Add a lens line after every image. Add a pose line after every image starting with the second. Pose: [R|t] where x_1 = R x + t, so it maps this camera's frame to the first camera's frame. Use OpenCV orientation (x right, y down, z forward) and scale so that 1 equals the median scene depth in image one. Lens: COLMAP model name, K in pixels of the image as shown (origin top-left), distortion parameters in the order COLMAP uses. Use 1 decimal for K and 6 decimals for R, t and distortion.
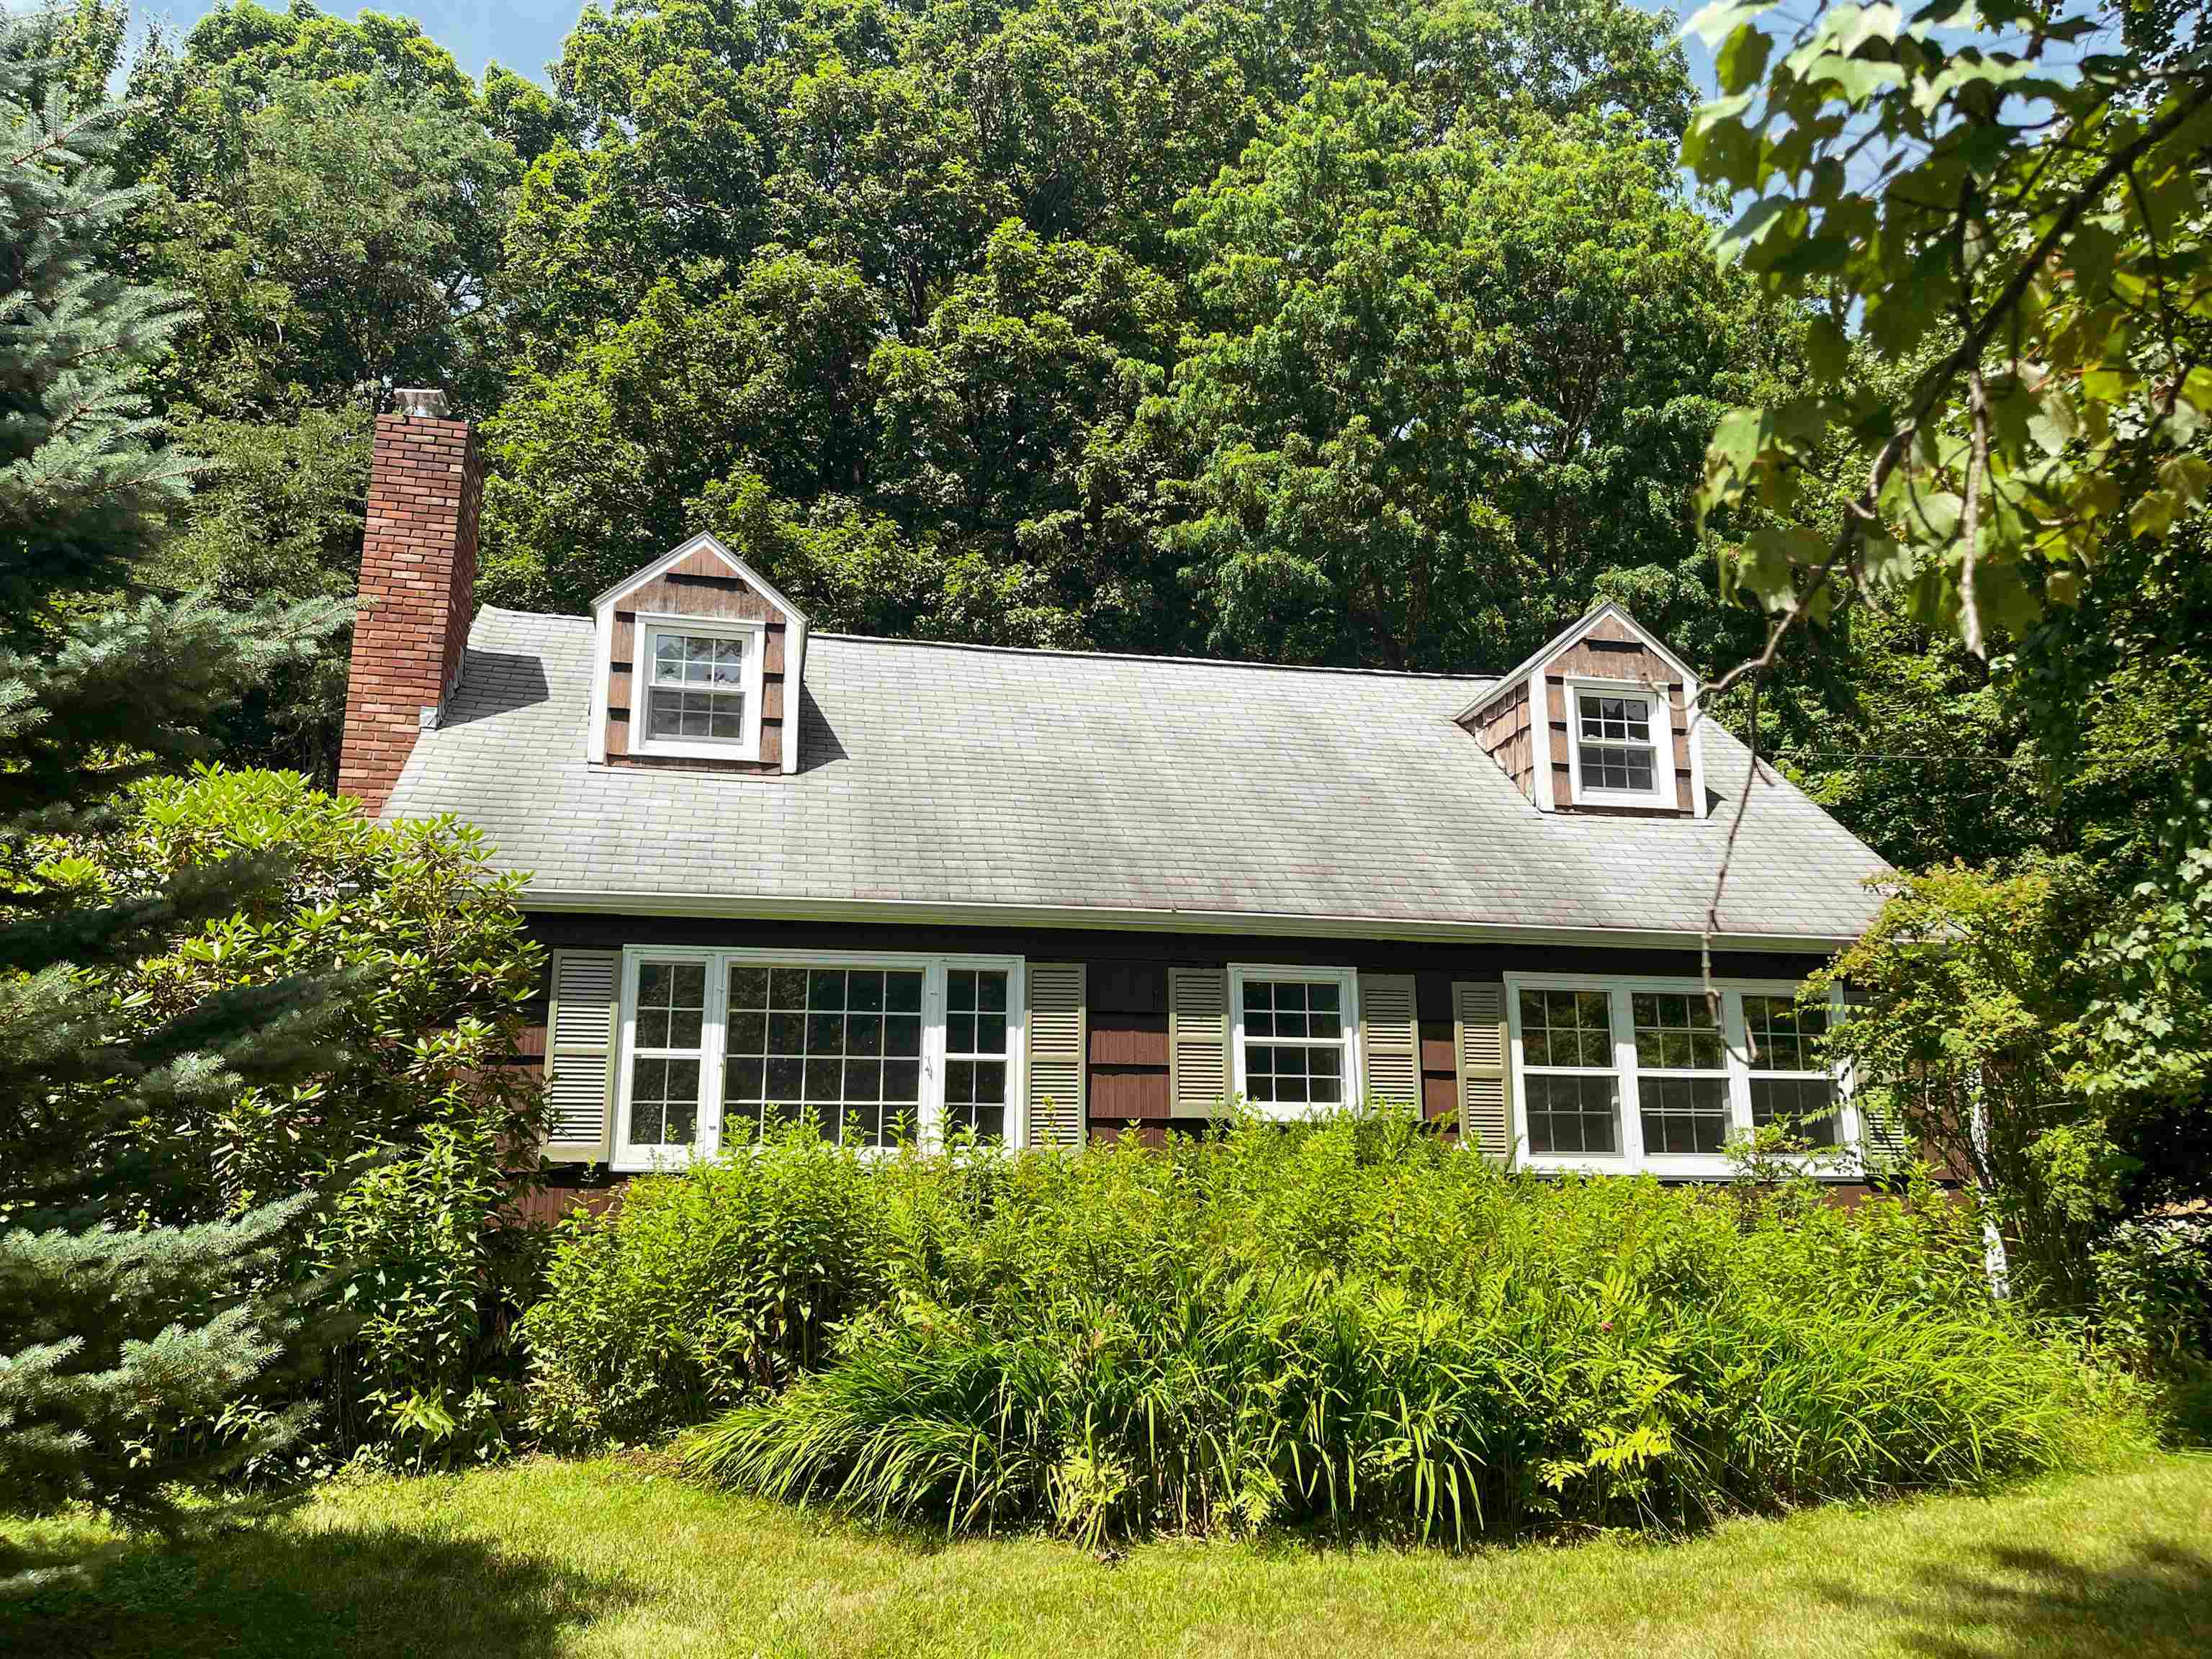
lens RADIAL K [[1712.6, 0, 1092.9], [0, 1712.6, 830.9], [0, 0, 1]] dist [0.036605, -0.000826]
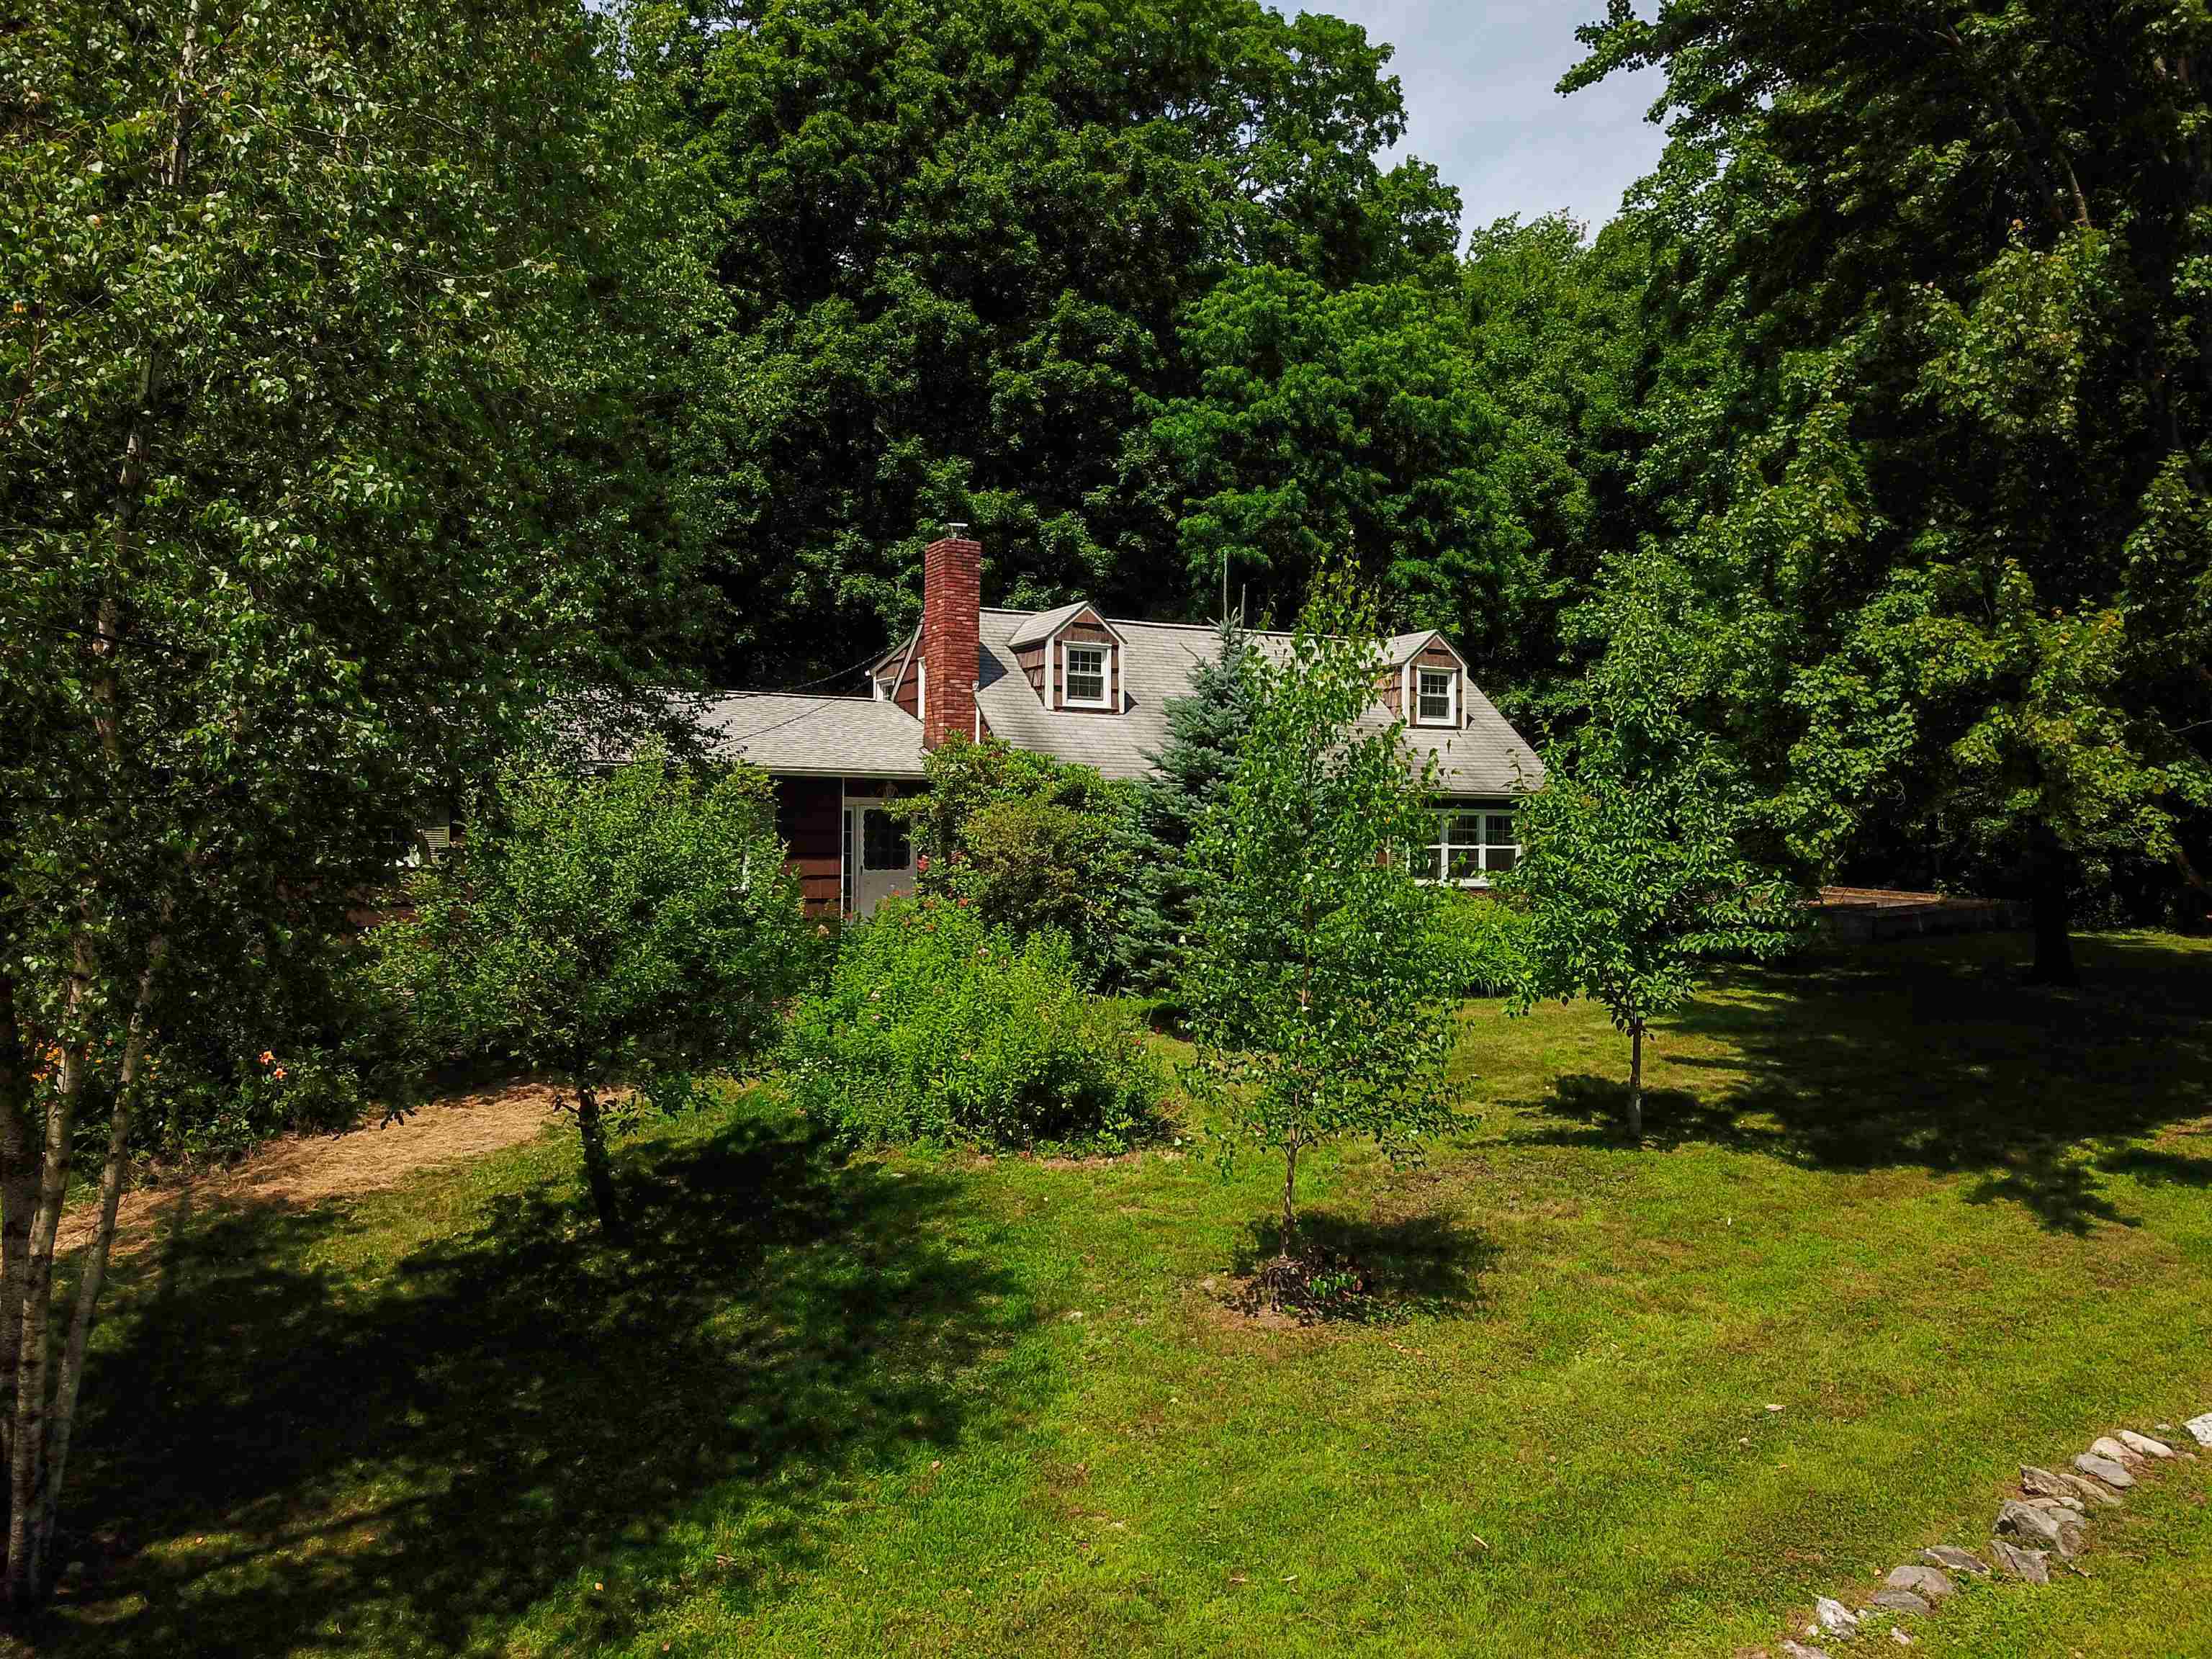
lens RADIAL K [[1665.4, 0, 1154.3], [0, 1665.4, 830.1], [0, 0, 1]] dist [0.008080, 0.000540]
pose [[0.949570, 0.004614, 0.313521, -0.823761], [-0.078372, 0.971648, 0.223067, -0.378734], [-0.303603, -0.236389, 0.923009, -1.083271]]
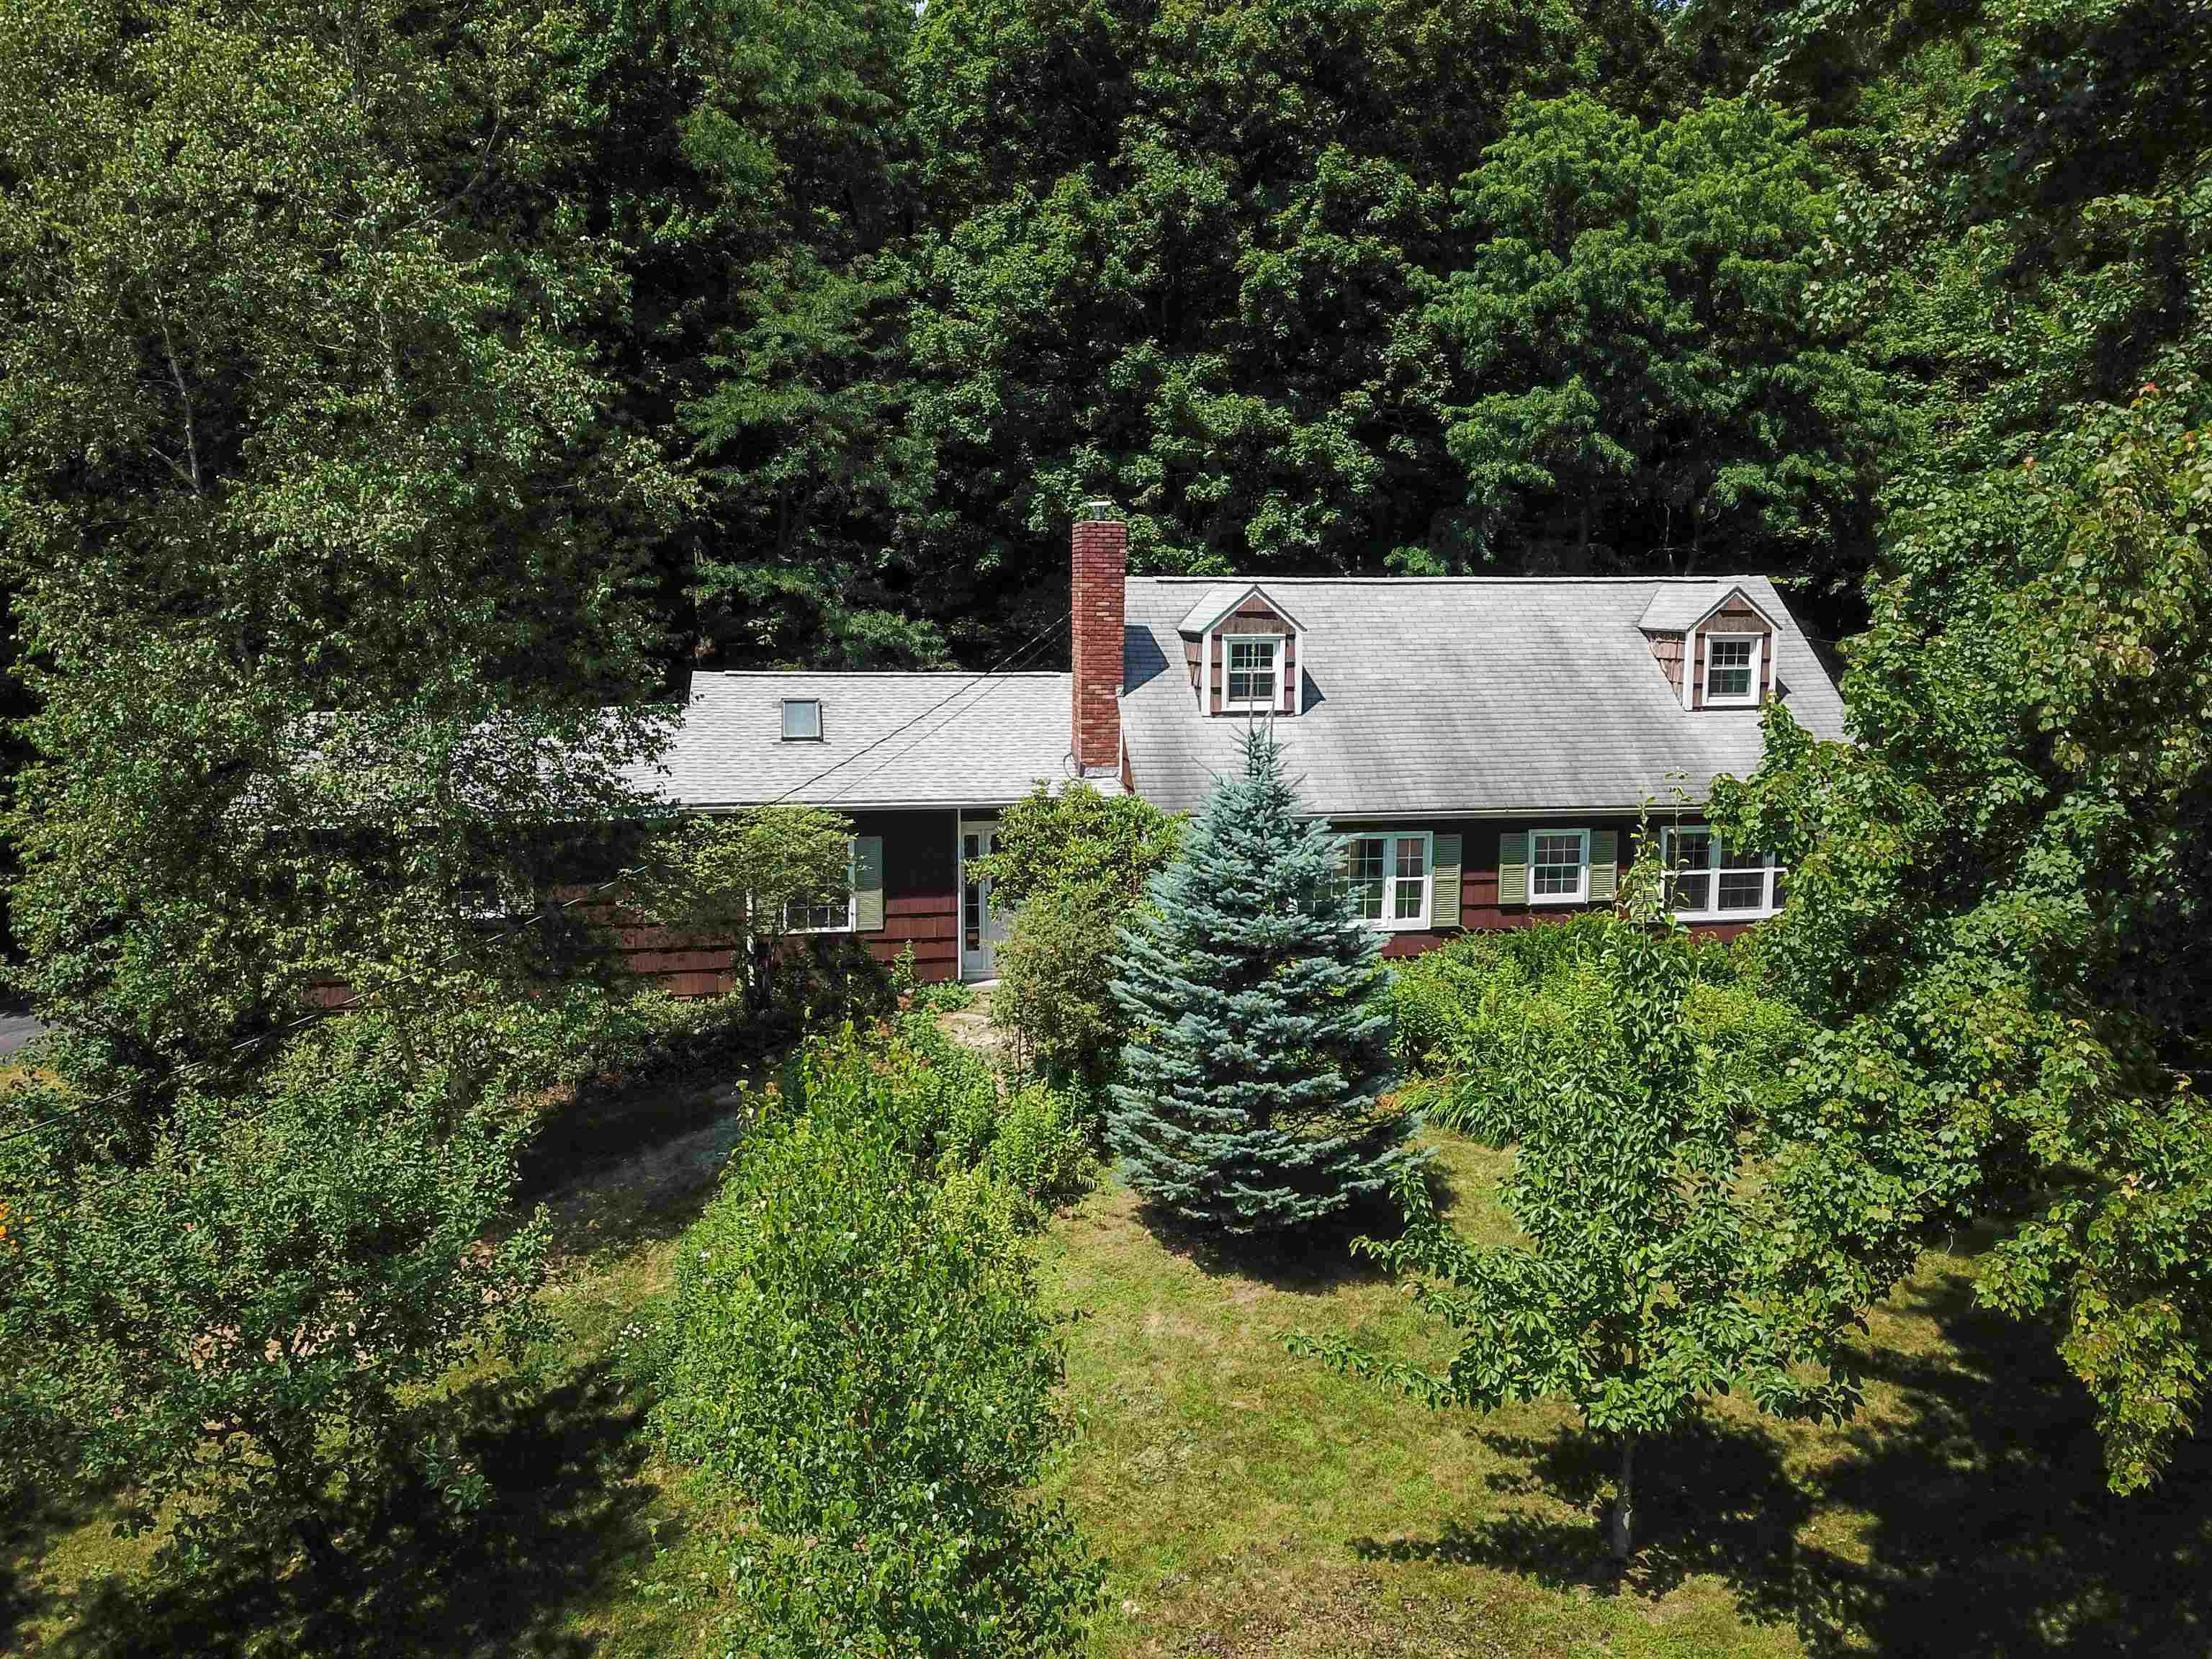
lens RADIAL K [[1699.0, 0, 1112.3], [0, 1699.0, 786.1], [0, 0, 1]] dist [0.008131, 0.000889]
pose [[0.999786, 0.003131, -0.020446, -0.346196], [0.004455, 0.932691, 0.360650, -0.648910], [0.020199, -0.360664, 0.932477, -0.819741]]
